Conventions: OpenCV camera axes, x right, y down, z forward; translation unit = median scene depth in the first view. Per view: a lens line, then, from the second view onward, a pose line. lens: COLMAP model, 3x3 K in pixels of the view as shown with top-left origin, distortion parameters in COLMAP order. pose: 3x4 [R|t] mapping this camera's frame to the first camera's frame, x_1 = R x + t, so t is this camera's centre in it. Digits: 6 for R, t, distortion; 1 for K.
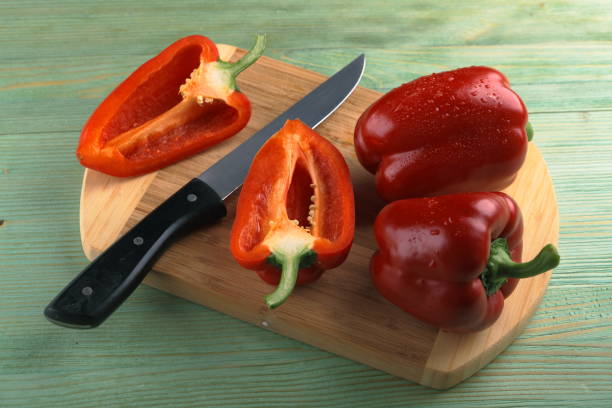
lens RADIAL K [[1234.1, 0, 306.0], [0, 1234.1, 204.0], [0, 0, 1]] dist [0.006944, -0.016427]
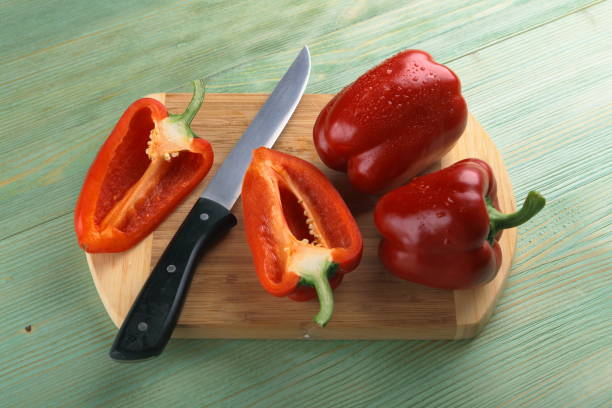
lens RADIAL K [[1102.6, 0, 306.0], [0, 1102.6, 204.0], [0, 0, 1]] dist [0.011526, 0.059514]
pose [[0.928723, -0.325384, 0.177759, -0.162286], [0.308552, 0.944098, 0.116081, -0.123279], [-0.205593, -0.052959, 0.977204, 0.037681]]
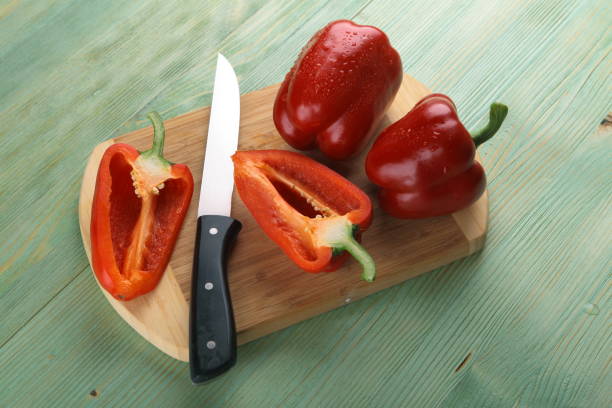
lens RADIAL K [[1102.6, 0, 306.0], [0, 1102.6, 204.0], [0, 0, 1]] dist [0.011526, 0.059514]
pose [[0.698917, -0.612764, 0.368830, -0.375467], [0.580654, 0.787241, 0.207586, -0.208311], [-0.417559, 0.069077, 0.906020, 0.046360]]
